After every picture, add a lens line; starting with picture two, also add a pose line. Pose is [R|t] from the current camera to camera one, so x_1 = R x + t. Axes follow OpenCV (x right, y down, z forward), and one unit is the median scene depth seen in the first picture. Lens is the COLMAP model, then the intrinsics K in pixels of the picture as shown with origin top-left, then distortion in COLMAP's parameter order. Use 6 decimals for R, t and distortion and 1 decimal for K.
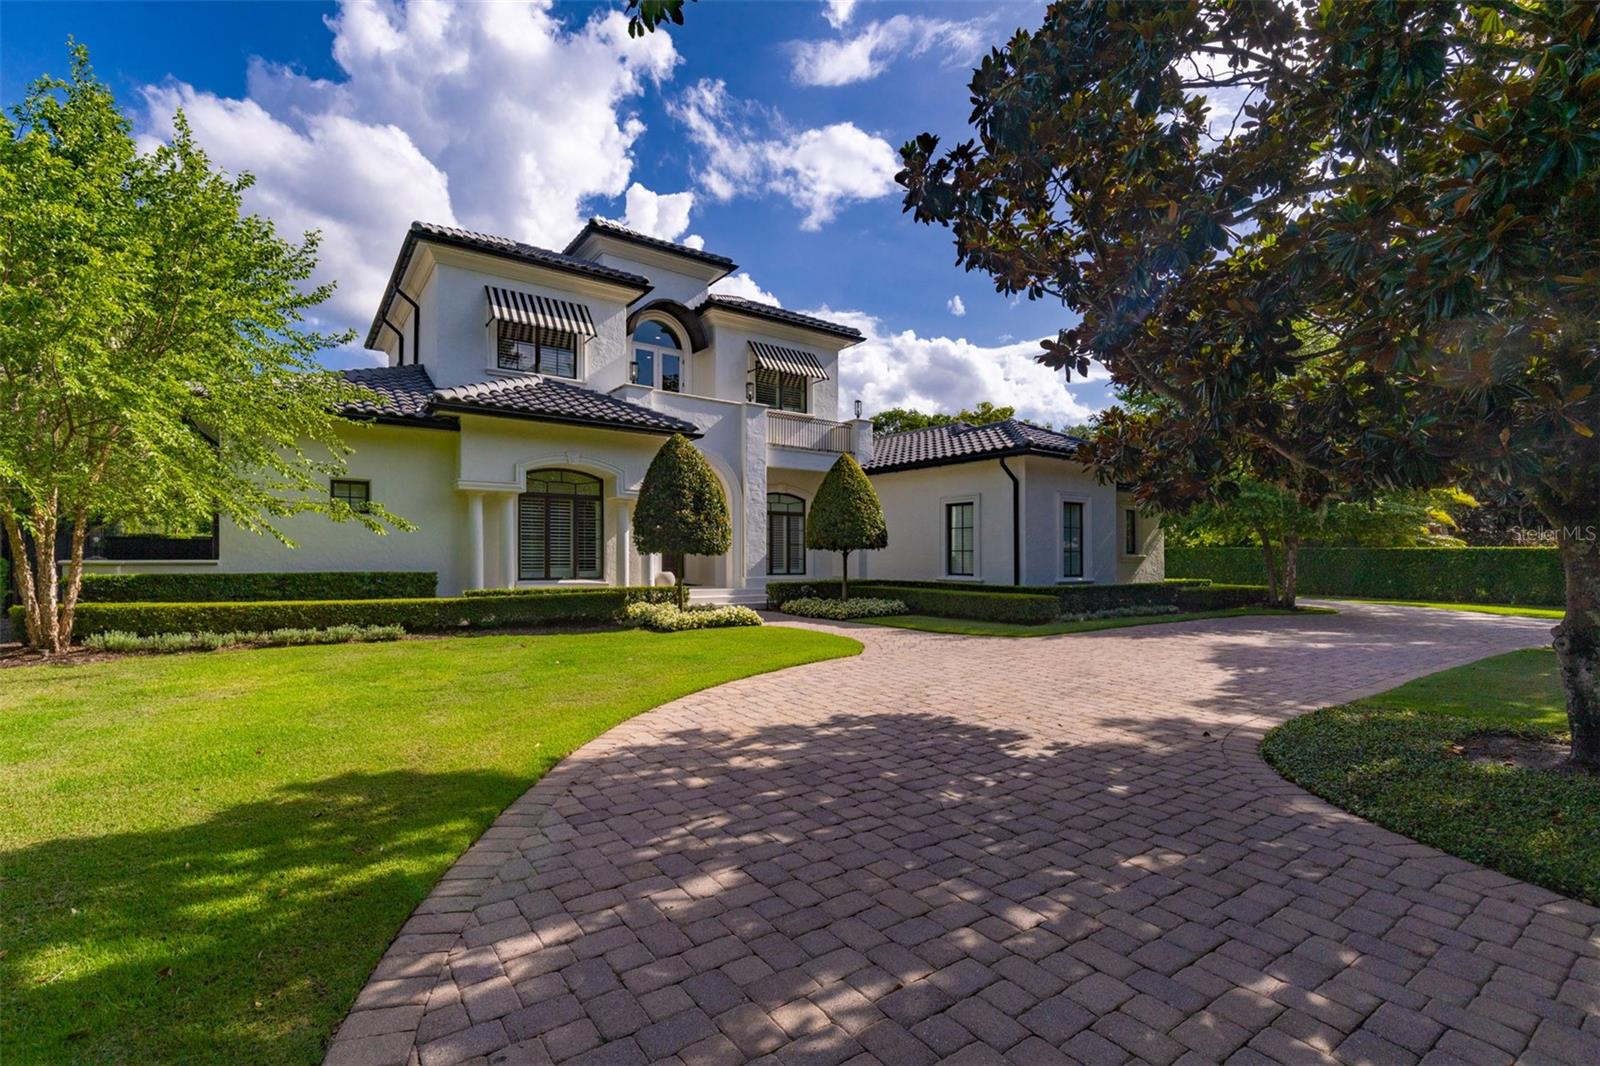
lens RADIAL K [[726.5, 0, 799.3], [0, 726.5, 555.4], [0, 0, 1]] dist [0.001125, 0.000094]
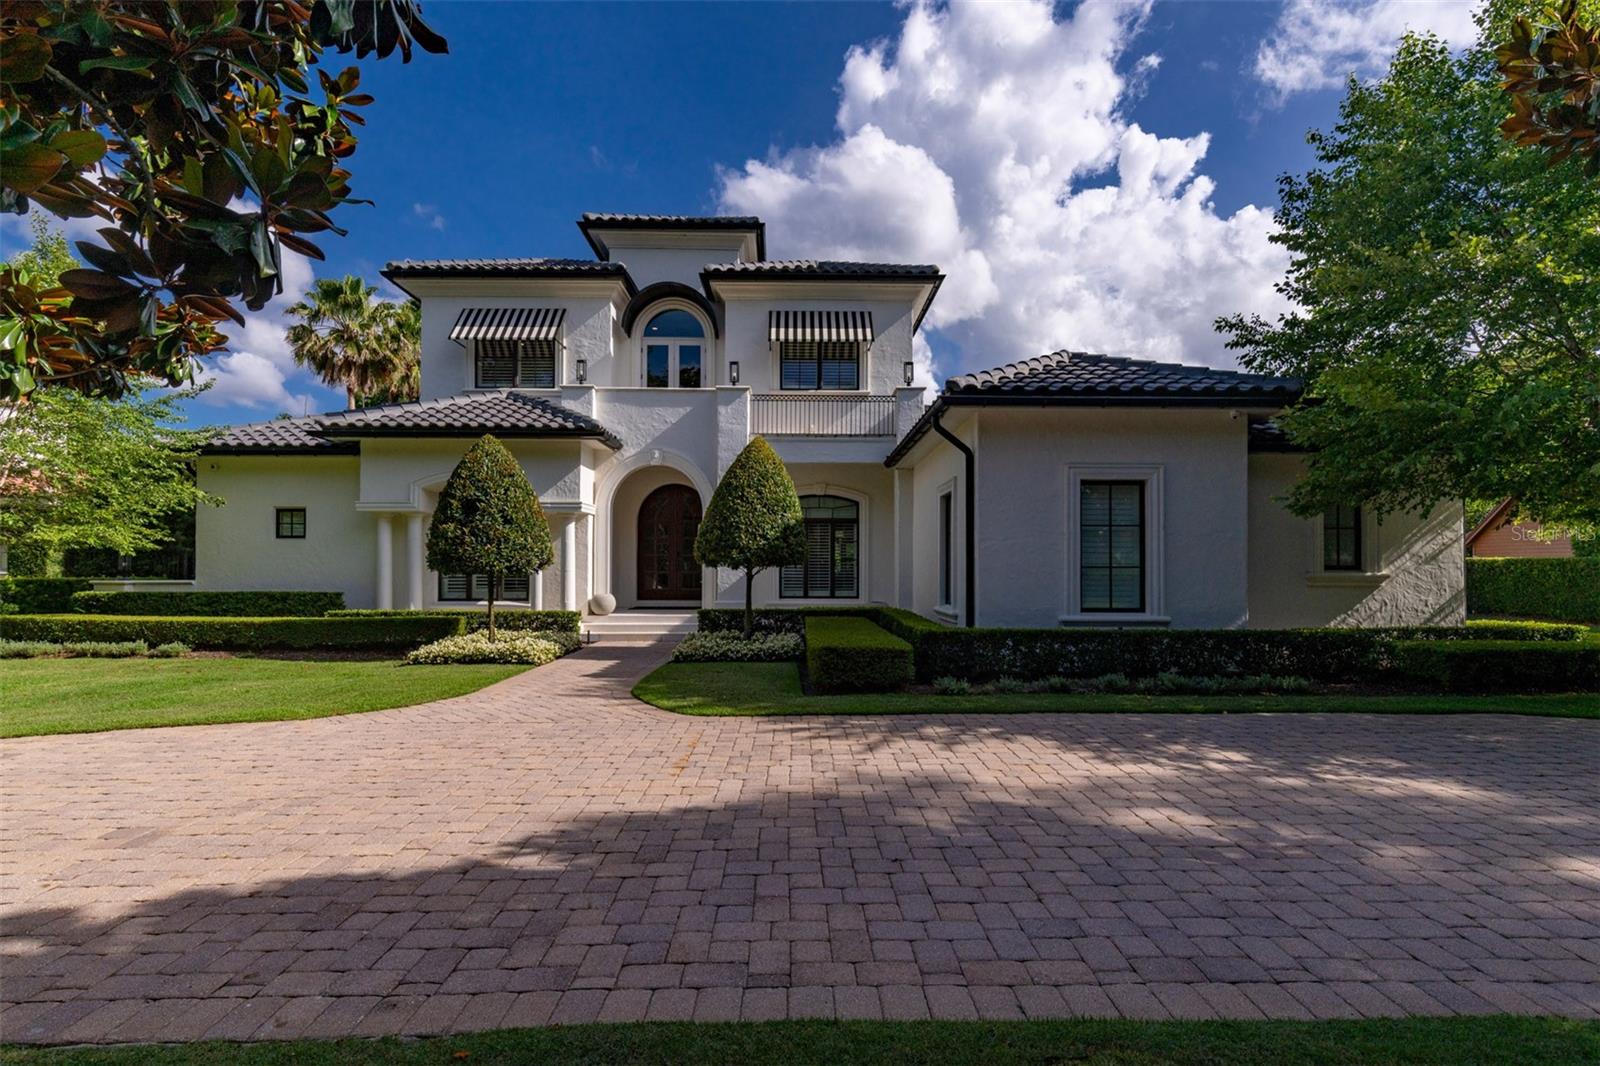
lens RADIAL K [[726.5, 0, 807.6], [0, 726.5, 576.1], [0, 0, 1]] dist [0.001125, 0.000094]
pose [[0.819459, 0.003531, -0.573127, 0.555559], [0.004241, 0.999916, 0.012225, -0.008052], [0.573122, -0.012449, 0.819375, 0.444465]]
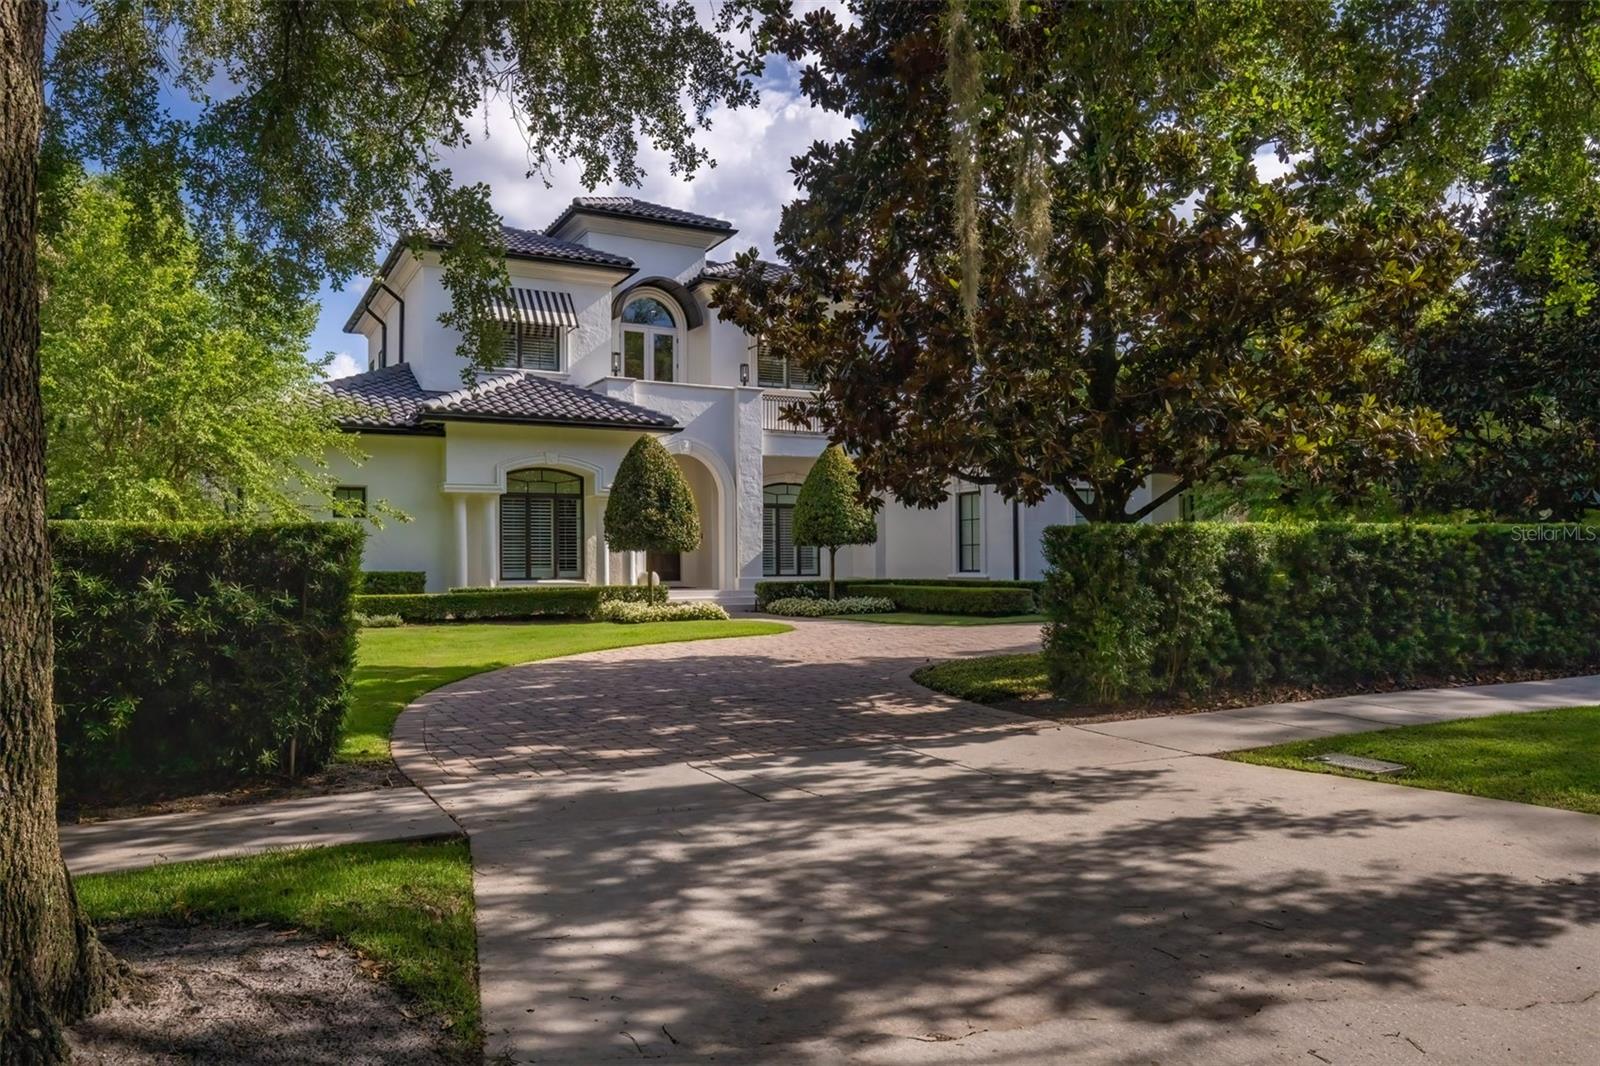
lens RADIAL K [[1146.0, 0, 785.3], [0, 1146.0, 533.2], [0, 0, 1]] dist [-0.008417, 0.000295]
pose [[0.989530, -0.016696, -0.143355, 0.220400], [0.013088, 0.999574, -0.026072, 0.014868], [0.143730, 0.023923, 0.989328, -0.488048]]
